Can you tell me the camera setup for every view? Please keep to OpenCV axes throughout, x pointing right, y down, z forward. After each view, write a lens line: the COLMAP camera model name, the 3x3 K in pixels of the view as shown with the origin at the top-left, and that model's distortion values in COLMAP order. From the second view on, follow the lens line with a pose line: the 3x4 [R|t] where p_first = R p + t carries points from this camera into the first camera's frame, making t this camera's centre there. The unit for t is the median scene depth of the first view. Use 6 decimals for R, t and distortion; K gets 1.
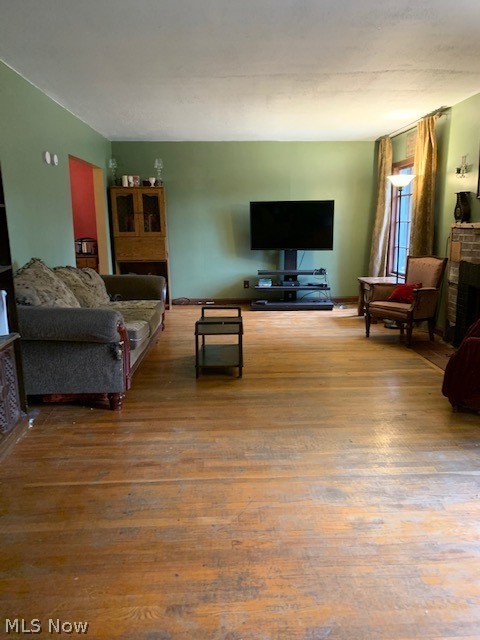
lens RADIAL K [[489.1, 0, 240.0], [0, 489.1, 320.0], [0, 0, 1]] dist [0.062287, -0.092198]
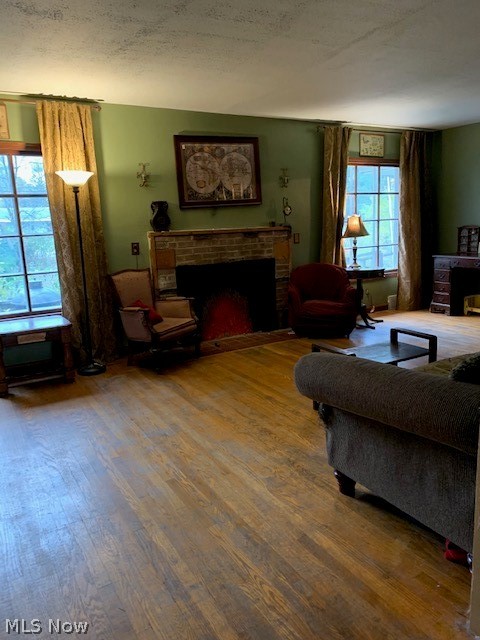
lens RADIAL K [[481.1, 0, 243.3], [0, 481.1, 322.3], [0, 0, 1]] dist [0.125196, -0.321407]
pose [[-0.485959, -0.136478, 0.863260, -0.546270], [0.221763, 0.936151, 0.272840, -0.265799], [-0.845379, 0.324028, -0.424665, 1.396139]]
